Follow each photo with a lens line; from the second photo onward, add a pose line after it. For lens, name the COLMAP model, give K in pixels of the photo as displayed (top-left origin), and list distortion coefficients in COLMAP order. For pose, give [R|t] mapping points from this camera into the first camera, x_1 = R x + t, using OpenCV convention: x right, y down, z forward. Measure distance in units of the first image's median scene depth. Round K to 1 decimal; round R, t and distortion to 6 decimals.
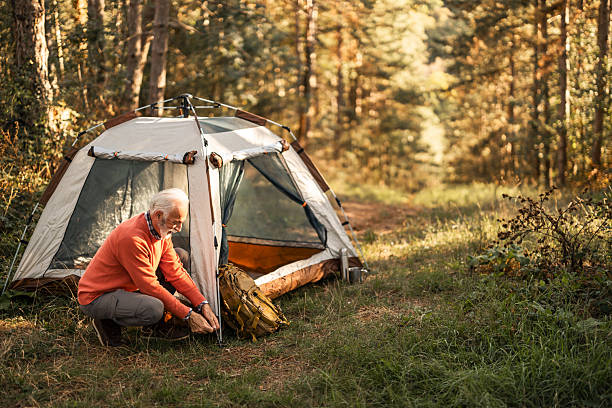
lens RADIAL K [[857.8, 0, 306.0], [0, 857.8, 204.0], [0, 0, 1]] dist [0.001933, 0.024012]
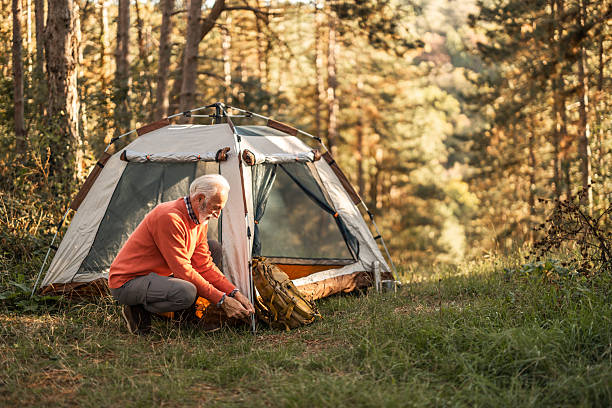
lens RADIAL K [[857.8, 0, 306.0], [0, 857.8, 204.0], [0, 0, 1]] dist [0.001933, 0.024012]
pose [[0.999741, -0.004193, -0.022383, -0.014346], [0.001323, 0.991935, -0.126740, 0.112502], [0.022733, 0.126678, 0.991683, 0.018057]]
